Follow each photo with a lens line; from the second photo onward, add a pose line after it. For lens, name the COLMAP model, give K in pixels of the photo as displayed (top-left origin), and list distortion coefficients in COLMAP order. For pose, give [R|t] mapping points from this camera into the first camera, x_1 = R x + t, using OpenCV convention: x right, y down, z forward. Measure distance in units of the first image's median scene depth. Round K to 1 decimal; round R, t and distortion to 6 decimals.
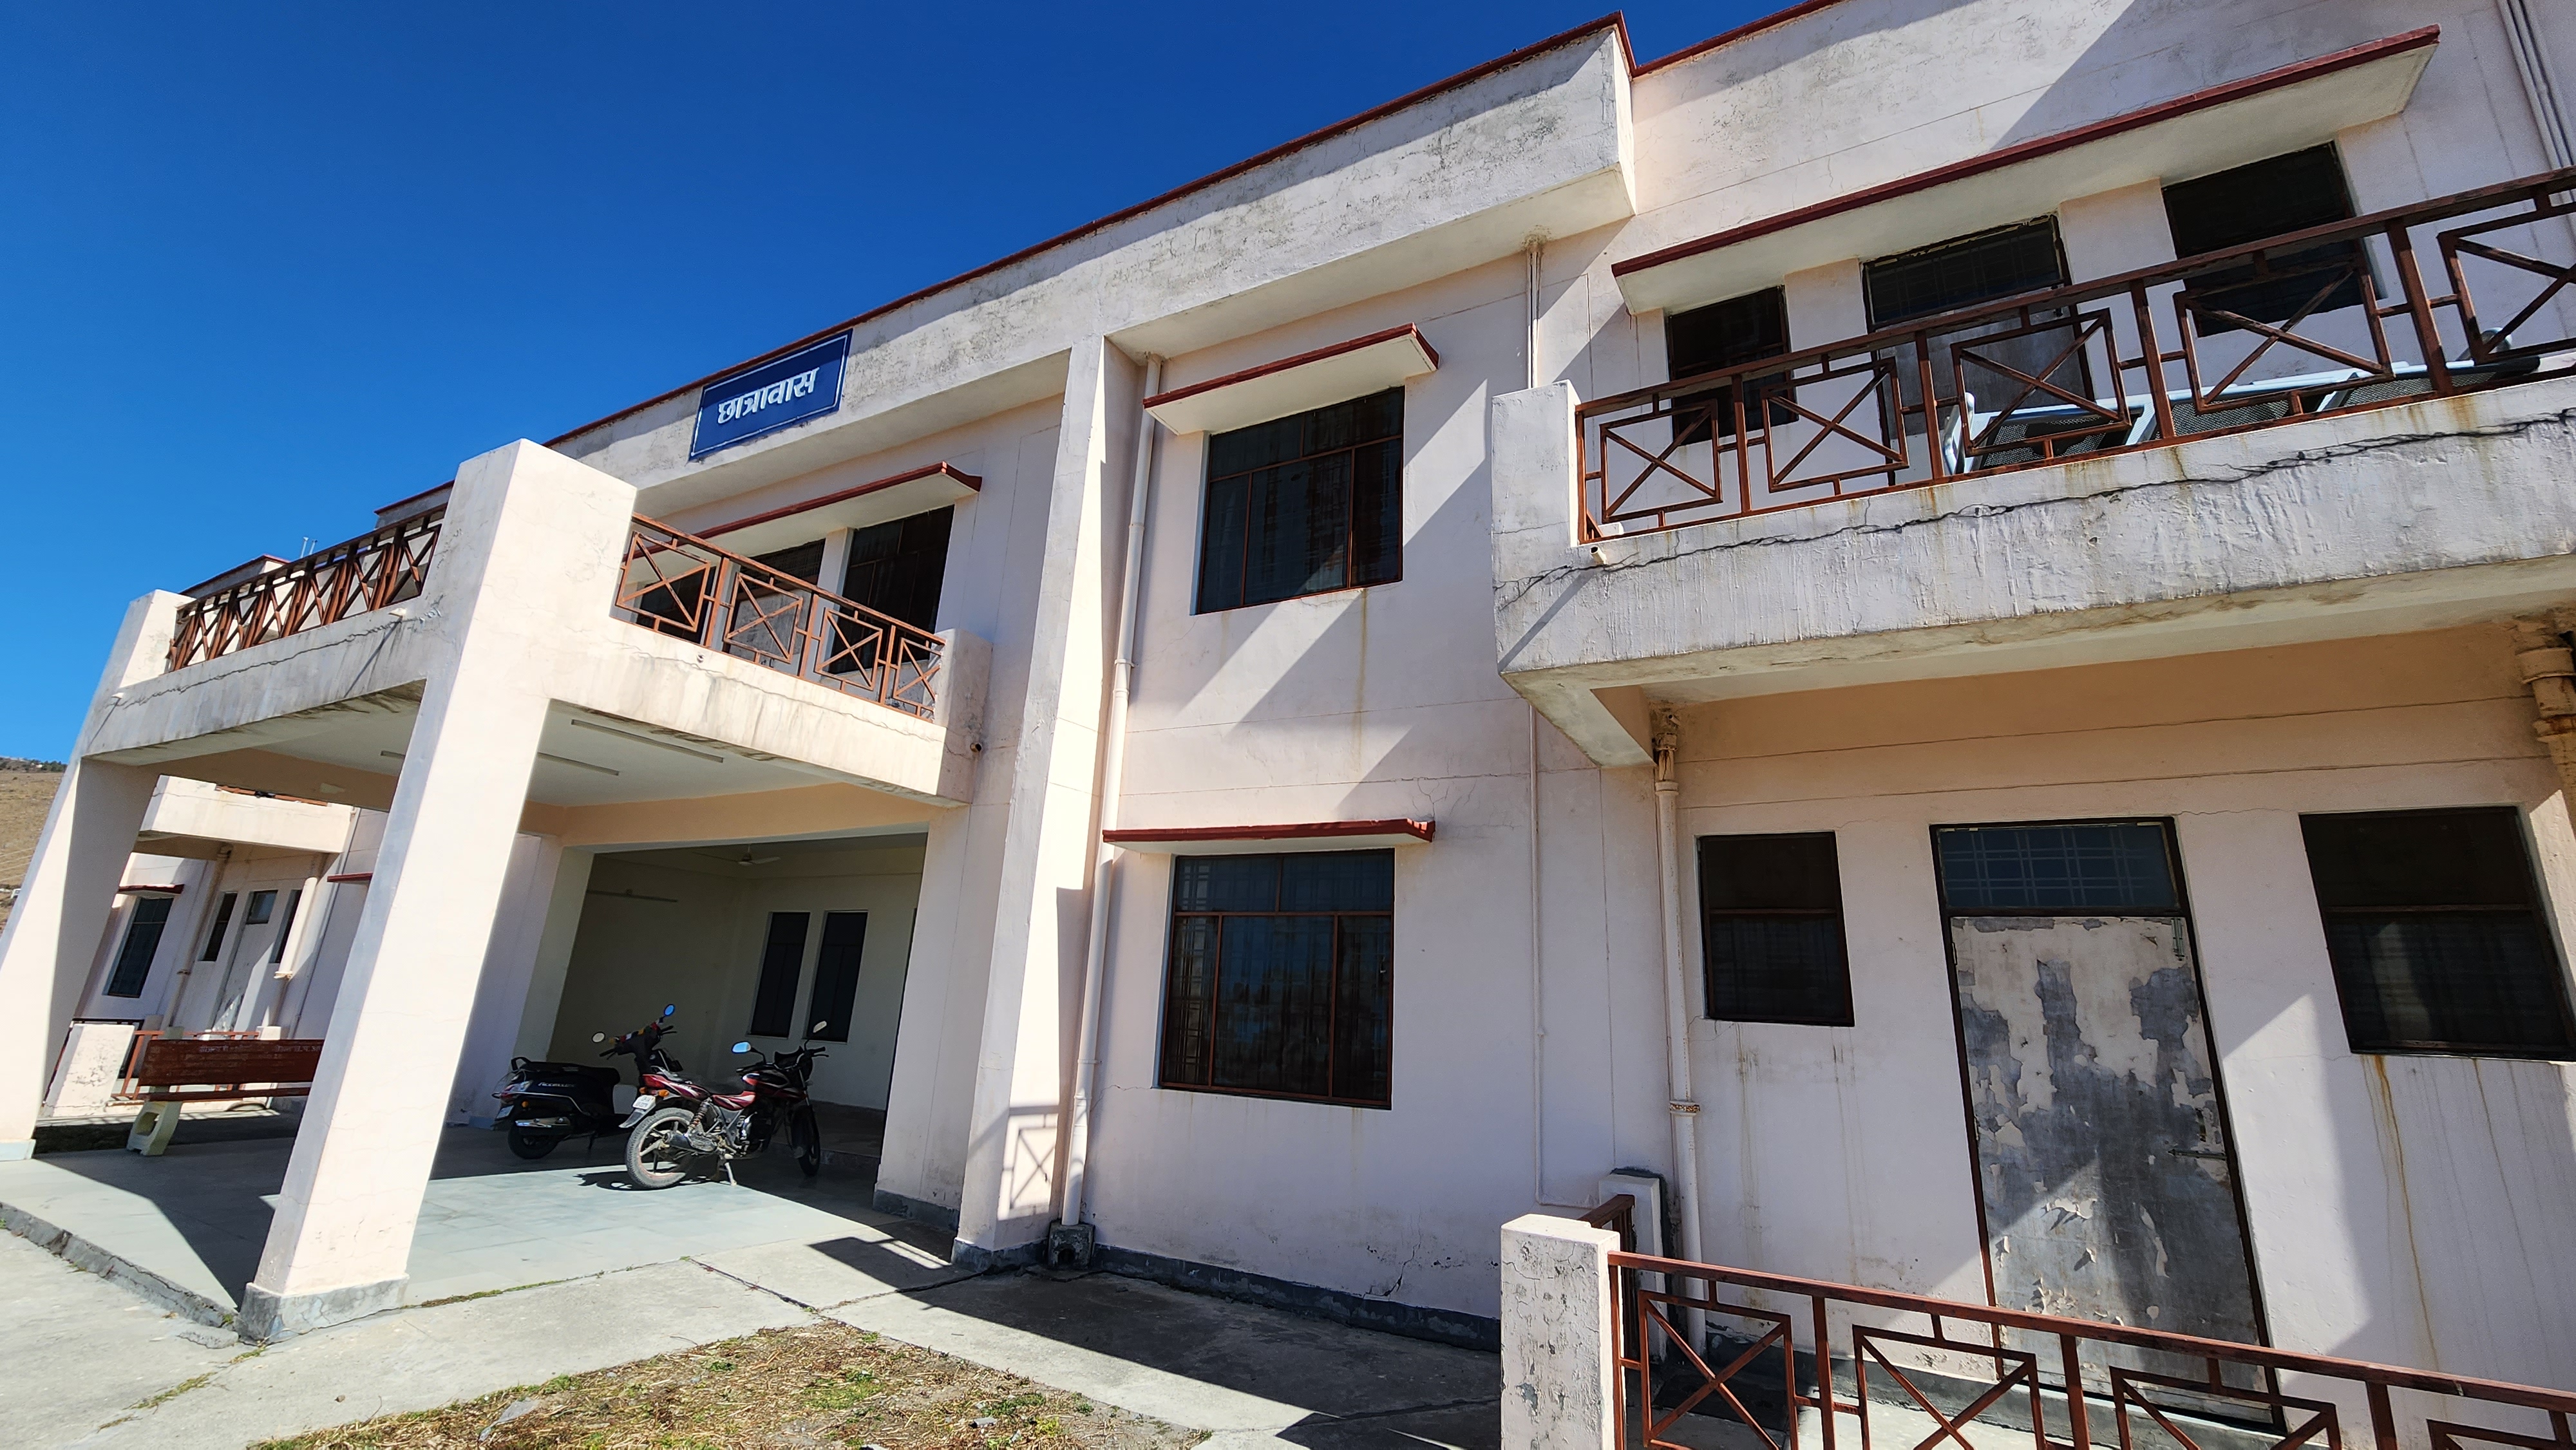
lens RADIAL K [[1025.2, 0, 1292.2], [0, 1025.2, 729.3], [0, 0, 1]] dist [0.002497, -0.000220]
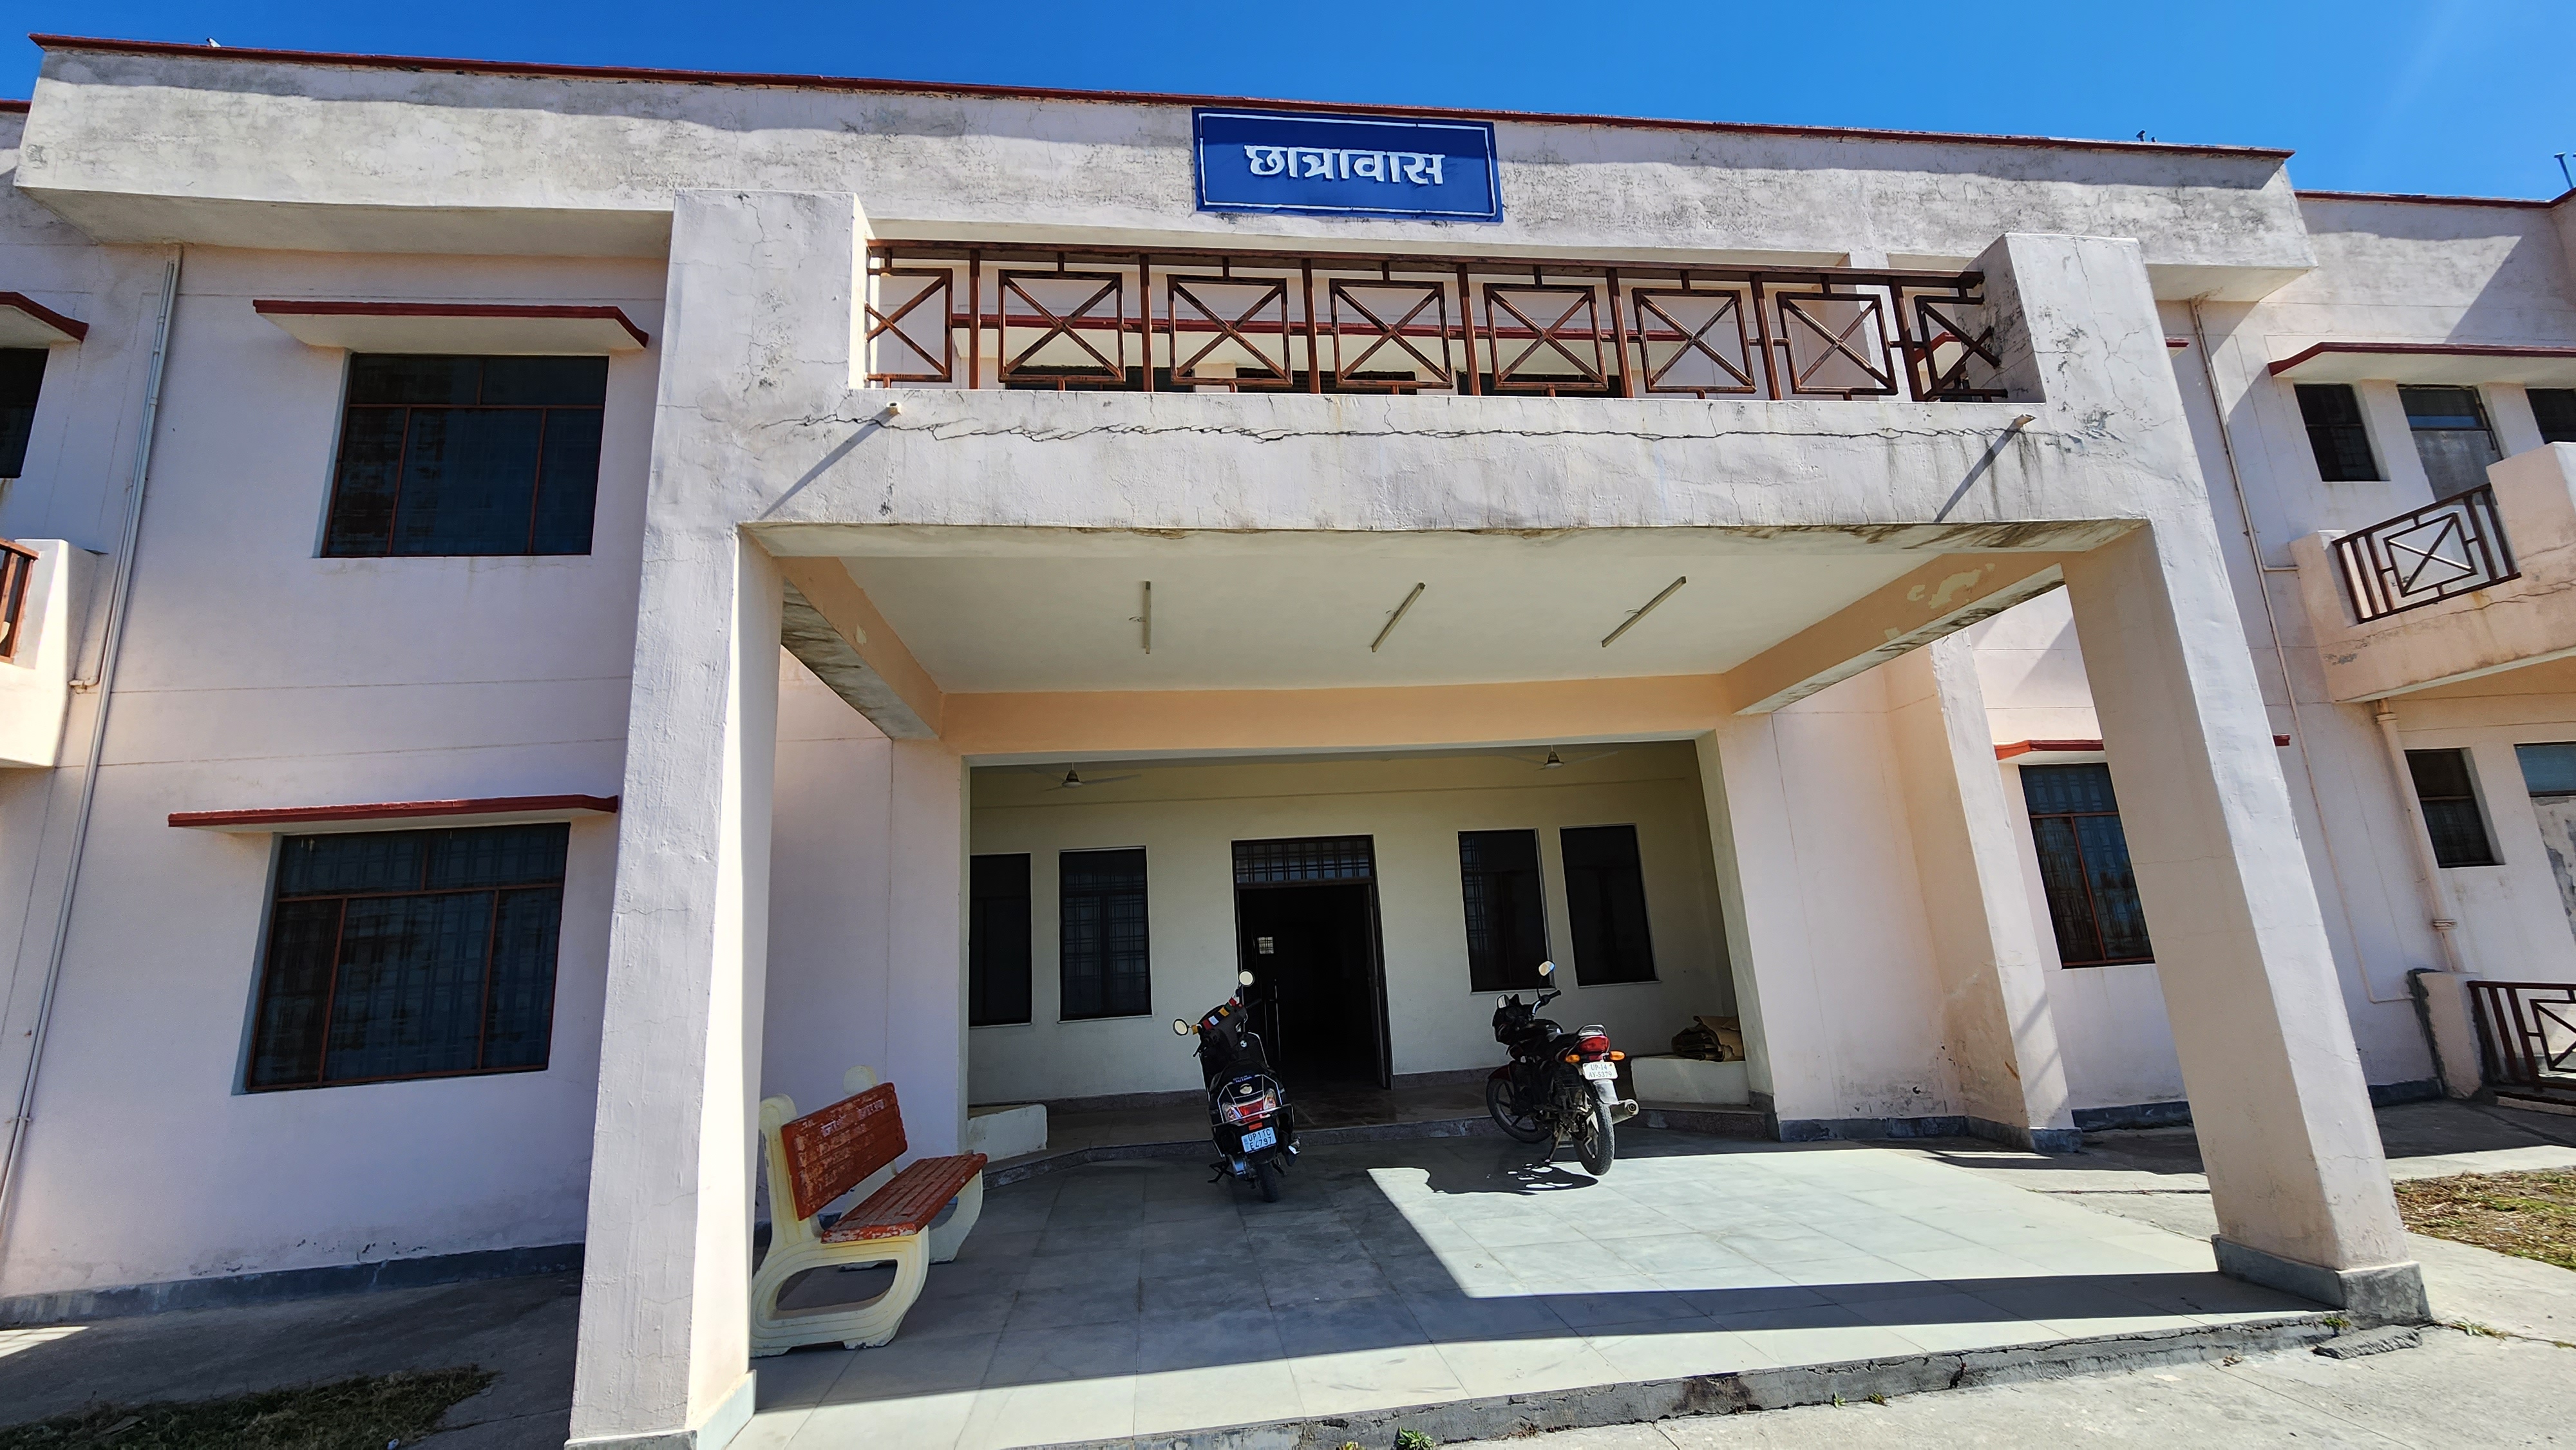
lens RADIAL K [[1025.2, 0, 1283.7], [0, 1025.2, 725.9], [0, 0, 1]] dist [0.002497, -0.000220]
pose [[0.813751, 0.033876, 0.580226, -1.490256], [-0.063764, 0.997478, 0.031189, 0.103248], [-0.577706, -0.062377, 0.813858, 0.592605]]
